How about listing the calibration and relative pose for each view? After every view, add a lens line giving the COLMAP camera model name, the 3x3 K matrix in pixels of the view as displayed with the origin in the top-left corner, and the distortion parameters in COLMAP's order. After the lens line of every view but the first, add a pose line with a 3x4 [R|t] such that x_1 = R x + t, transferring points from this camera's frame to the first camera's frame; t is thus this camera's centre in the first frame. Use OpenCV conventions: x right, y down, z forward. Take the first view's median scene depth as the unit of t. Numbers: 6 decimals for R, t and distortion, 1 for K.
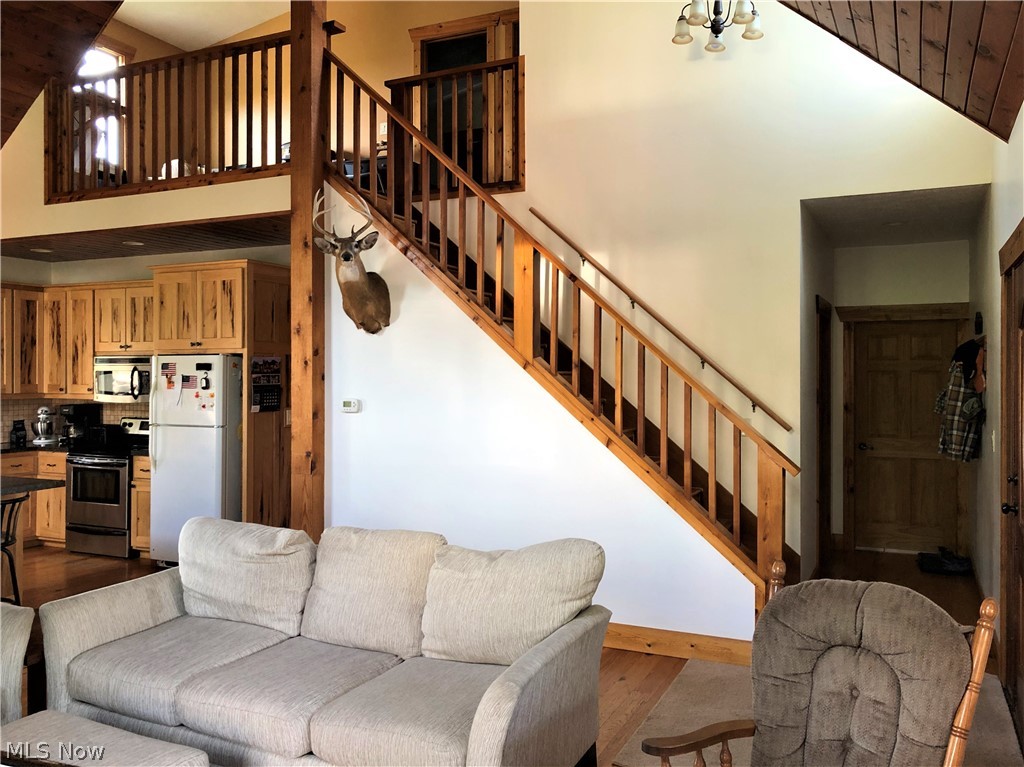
lens RADIAL K [[827.9, 0, 512.0], [0, 827.9, 383.5], [0, 0, 1]] dist [0.007438, 0.011927]
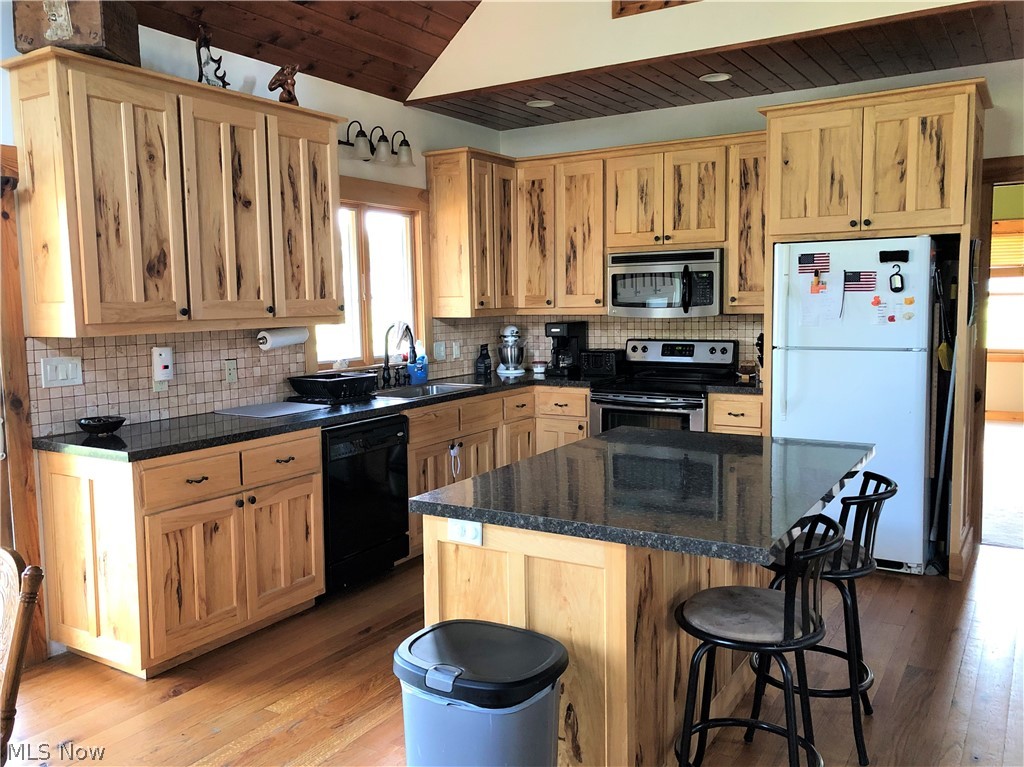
lens RADIAL K [[827.9, 0, 512.0], [0, 827.9, 383.5], [0, 0, 1]] dist [0.007438, 0.011927]
pose [[0.992471, -0.005703, -0.122350, -0.496682], [0.016974, 0.995681, 0.091279, 0.011849], [0.121301, -0.092669, 0.988281, 0.273004]]
